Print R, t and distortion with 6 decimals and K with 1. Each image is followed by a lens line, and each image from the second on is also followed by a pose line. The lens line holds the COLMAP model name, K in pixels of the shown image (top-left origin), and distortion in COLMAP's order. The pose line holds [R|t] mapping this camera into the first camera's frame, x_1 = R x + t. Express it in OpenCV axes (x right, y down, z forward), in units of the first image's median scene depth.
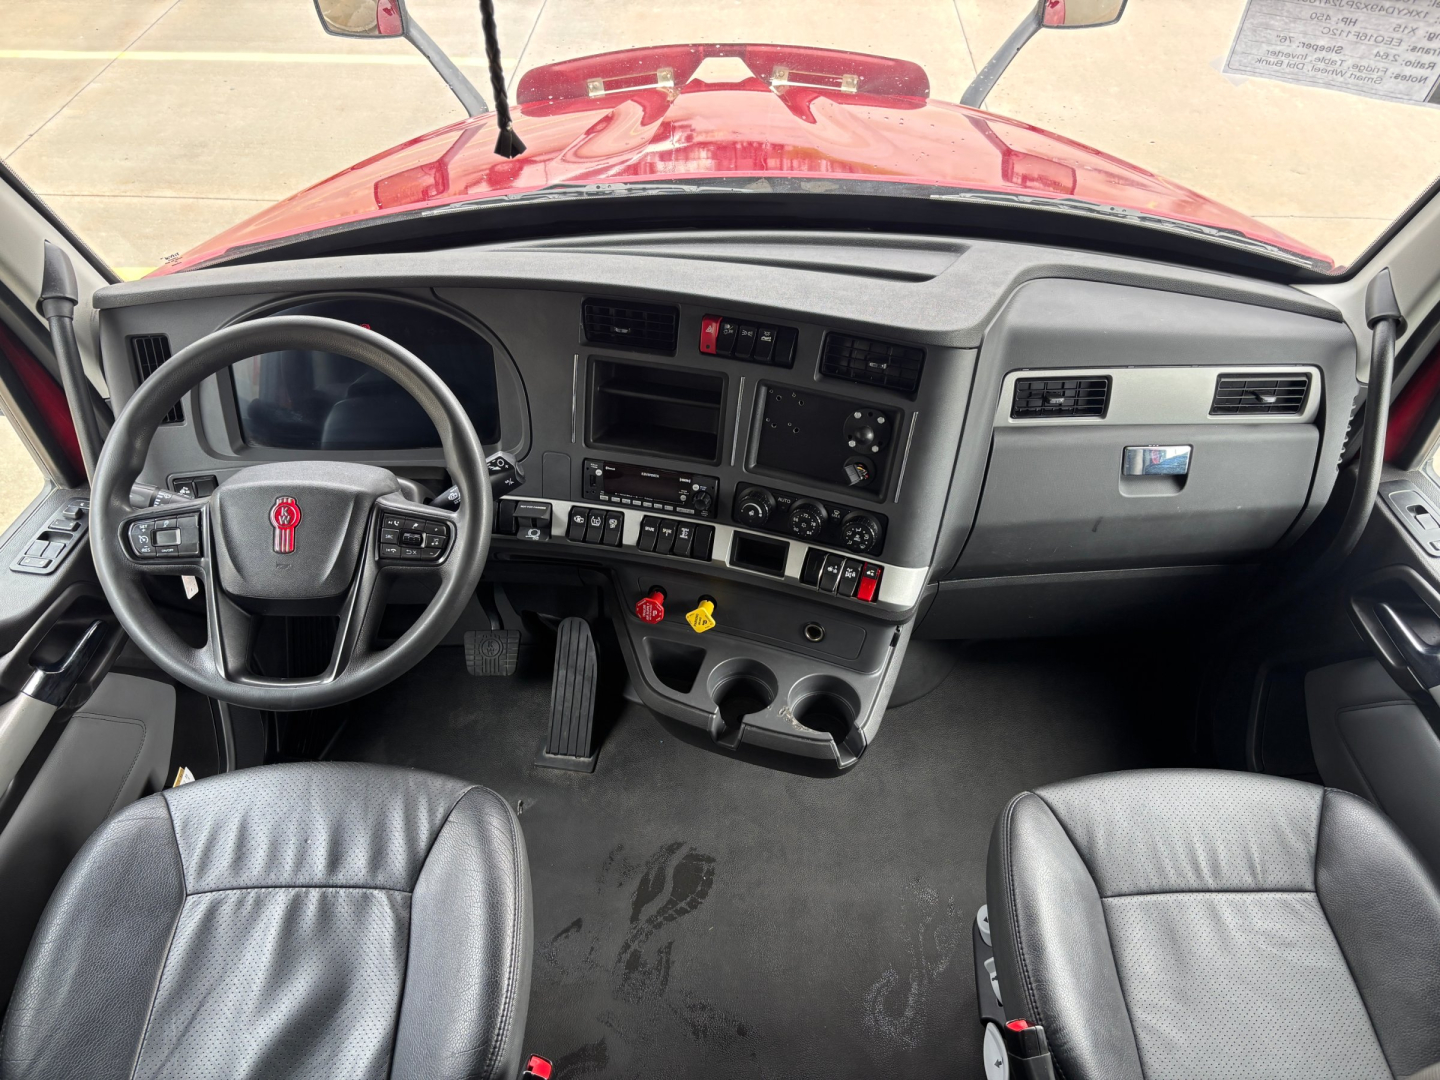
lens RADIAL K [[1094.4, 0, 728.0], [0, 1094.4, 534.6], [0, 0, 1]] dist [0.099103, -0.111533]
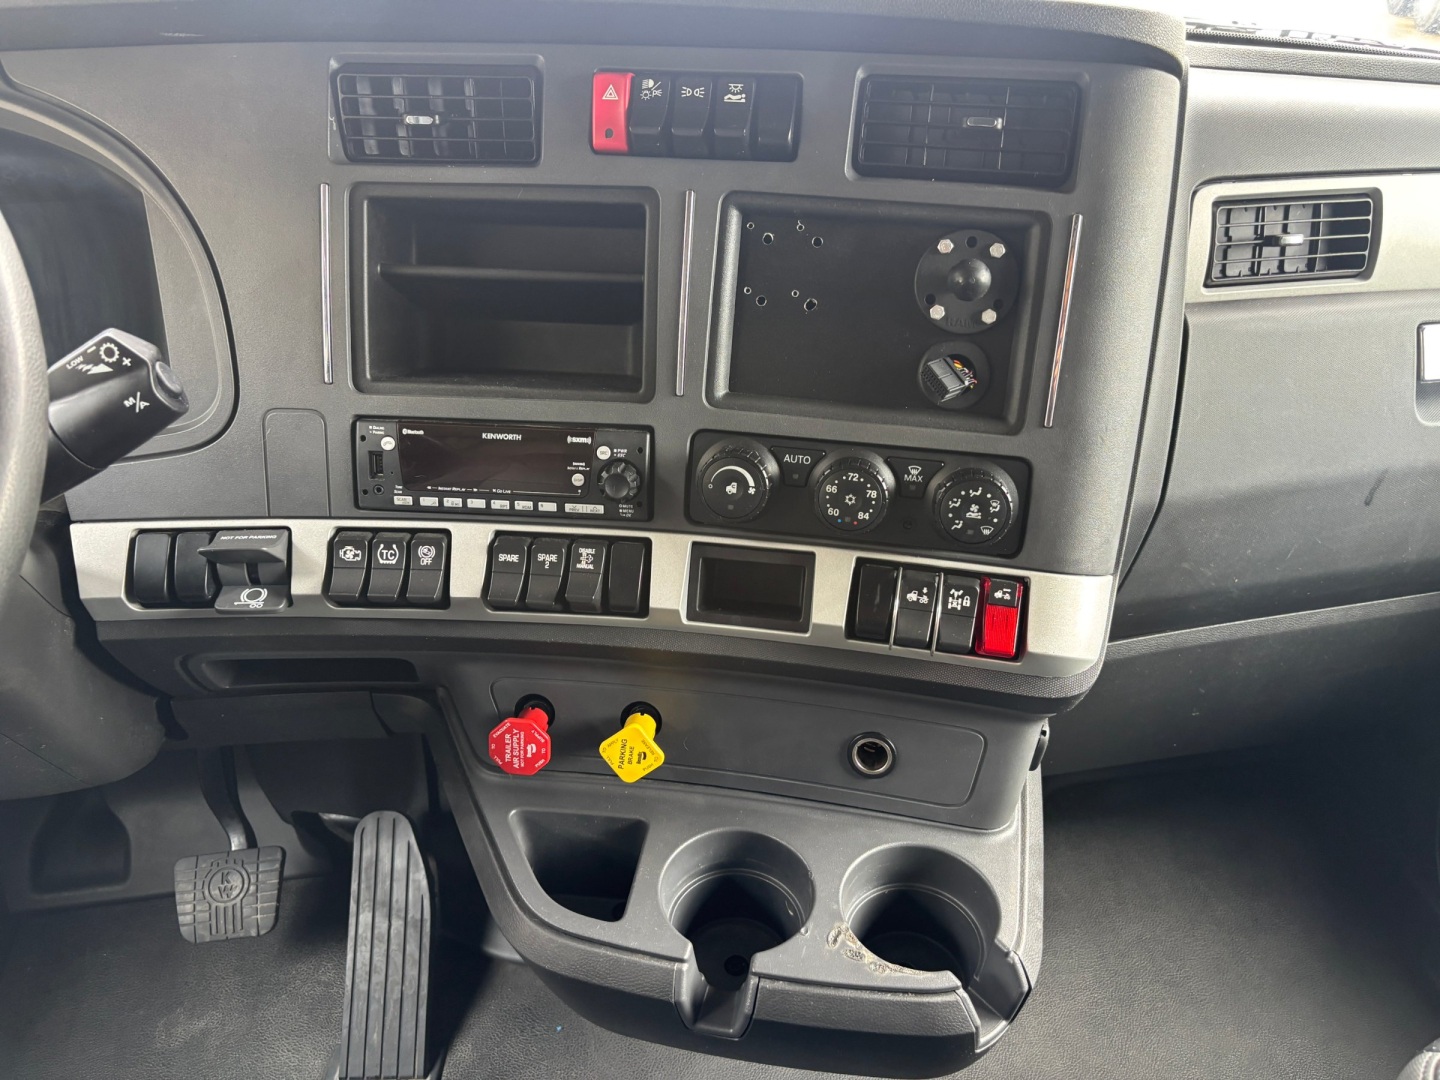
lens RADIAL K [[1064.0, 0, 717.4], [0, 1064.0, 557.5], [0, 0, 1]] dist [0.039591, -0.087679]
pose [[0.988696, -0.077715, 0.128220, -0.042494], [0.101275, 0.976759, -0.188907, 0.089392], [-0.110559, 0.199757, 0.973588, 0.558838]]
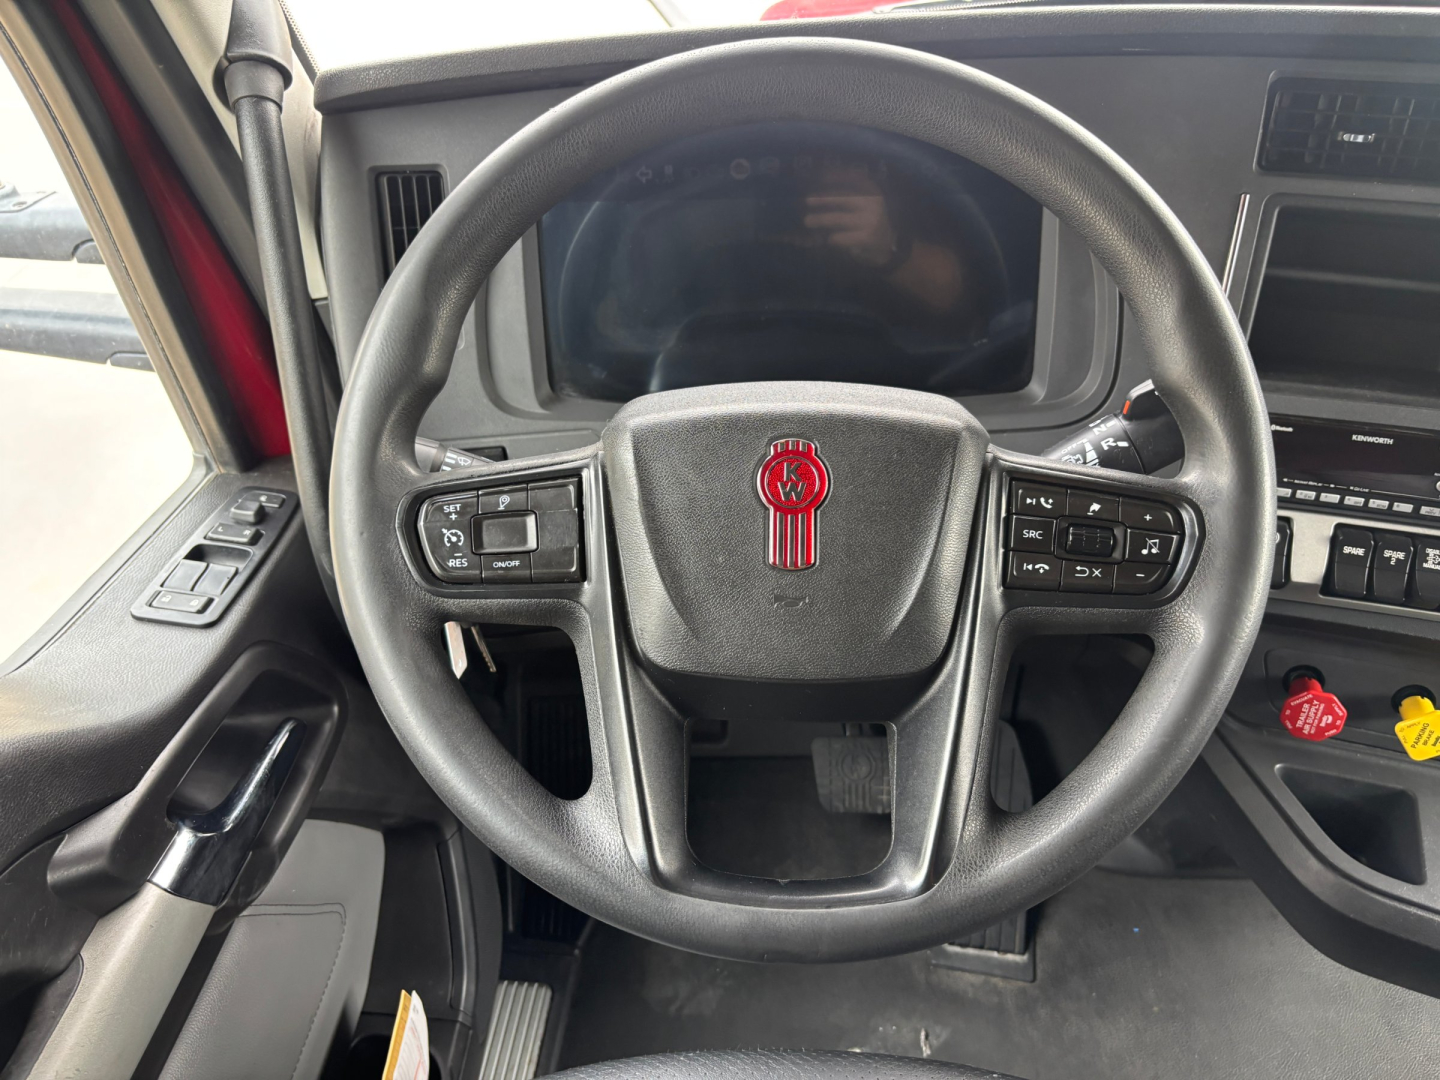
lens RADIAL K [[1069.4, 0, 720.0], [0, 1069.4, 540.0], [0, 0, 1]] dist [0.016494, -0.000090]
pose [[0.999172, 0.006085, -0.040235, -0.343926], [-0.009071, 0.997182, -0.074466, 0.029267], [0.039669, 0.074769, 0.996412, 0.505833]]
